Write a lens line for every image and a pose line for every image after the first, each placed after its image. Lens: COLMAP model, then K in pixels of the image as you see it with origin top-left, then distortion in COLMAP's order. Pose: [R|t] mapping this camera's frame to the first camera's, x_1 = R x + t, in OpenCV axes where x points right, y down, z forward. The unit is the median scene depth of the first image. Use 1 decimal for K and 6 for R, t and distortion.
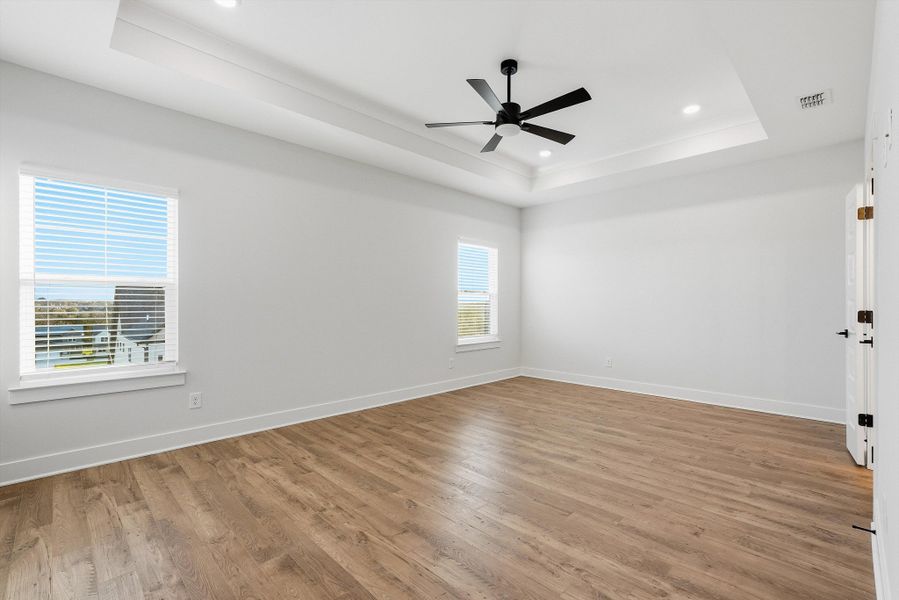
lens RADIAL K [[397.9, 0, 451.2], [0, 397.9, 300.9], [0, 0, 1]] dist [-0.015961, 0.007869]
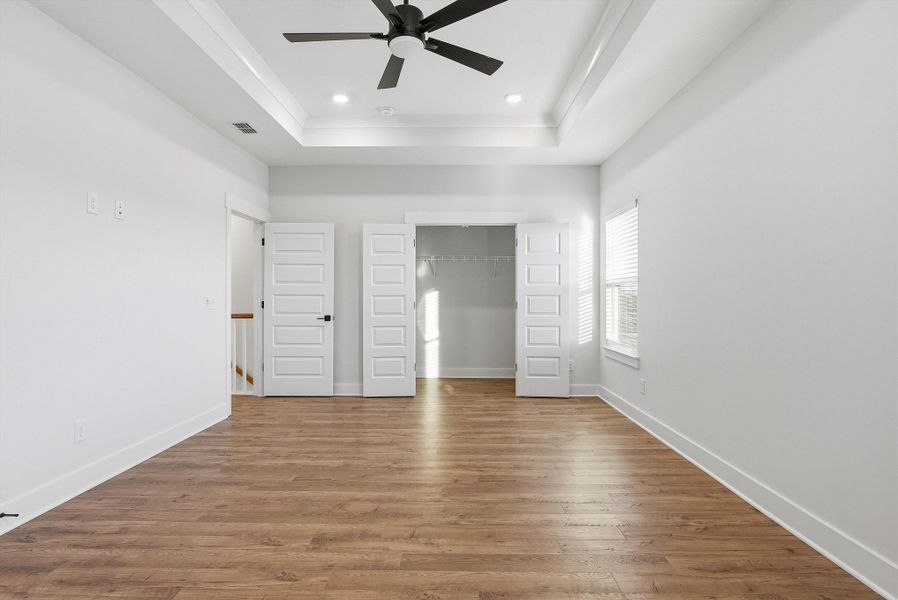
lens RADIAL K [[466.5, 0, 449.0], [0, 466.5, 300.0], [0, 0, 1]] dist [-0.002518, 0.001190]
pose [[-0.723130, 0.000775, -0.690711, 0.745406], [0.006298, 0.999965, -0.005472, 0.023695], [0.690683, -0.008308, -0.723110, 1.879537]]
